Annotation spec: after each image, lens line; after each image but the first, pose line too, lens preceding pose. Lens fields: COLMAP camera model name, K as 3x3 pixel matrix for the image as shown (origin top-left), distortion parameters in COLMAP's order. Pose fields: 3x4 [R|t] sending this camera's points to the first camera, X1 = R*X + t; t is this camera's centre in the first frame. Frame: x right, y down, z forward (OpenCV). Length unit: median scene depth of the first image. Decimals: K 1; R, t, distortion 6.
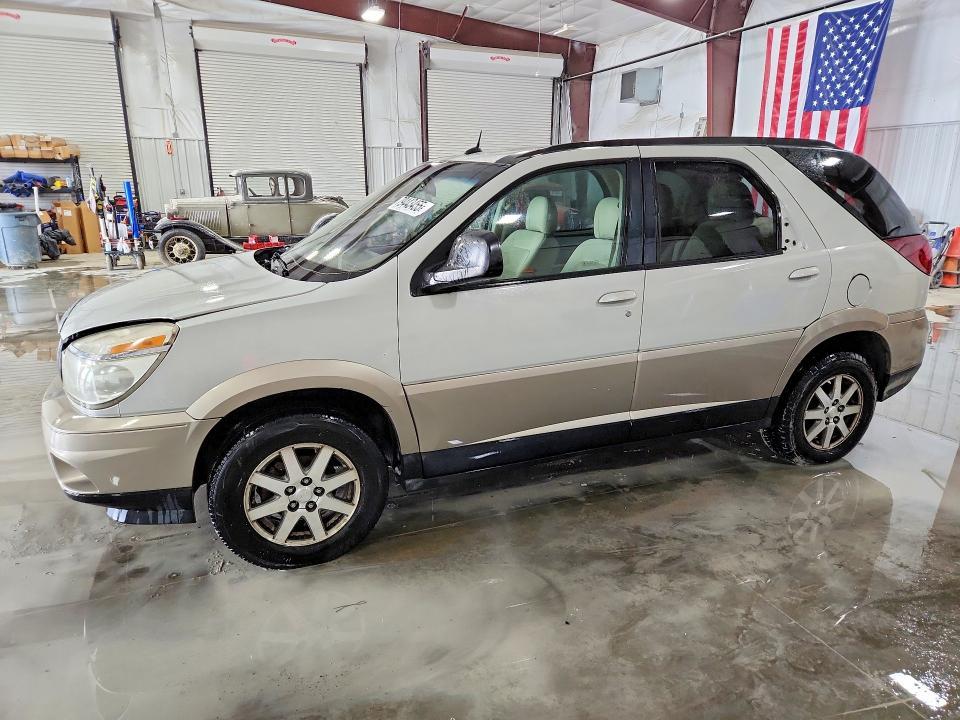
lens RADIAL K [[645.4, 0, 480.0], [0, 645.4, 360.0], [0, 0, 1]] dist [0.050800, -0.002584]
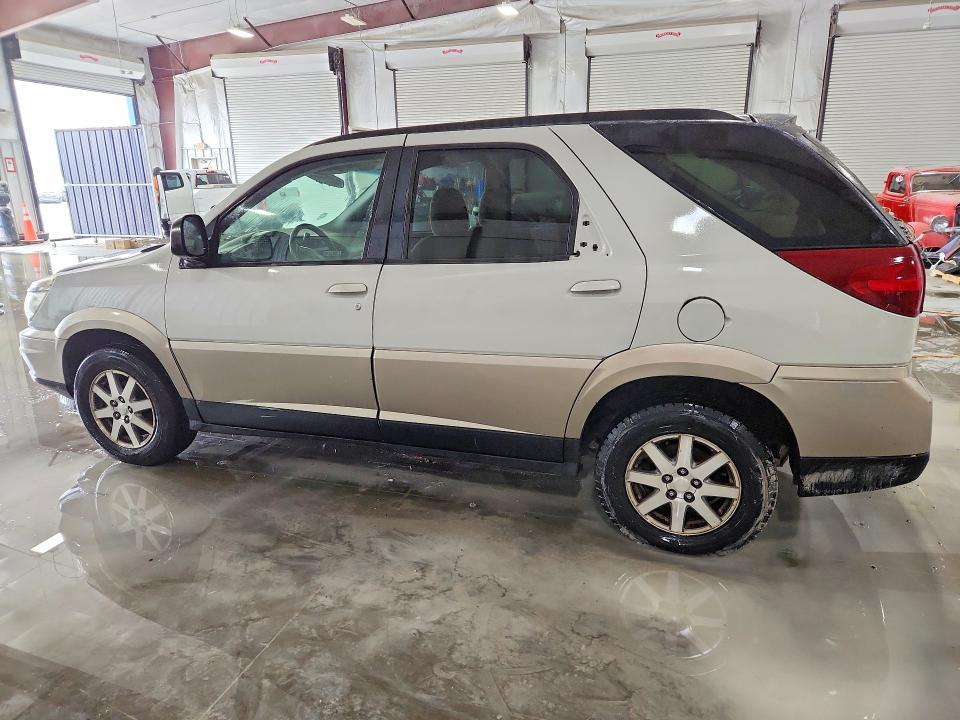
lens RADIAL K [[639.2, 0, 479.7], [0, 639.2, 355.2], [0, 0, 1]] dist [0.022908, -0.000025]
pose [[0.761478, 0.159766, -0.628192, 0.840011], [-0.153628, 0.986018, 0.064547, -0.077866], [0.629721, 0.047356, 0.775376, 0.318835]]
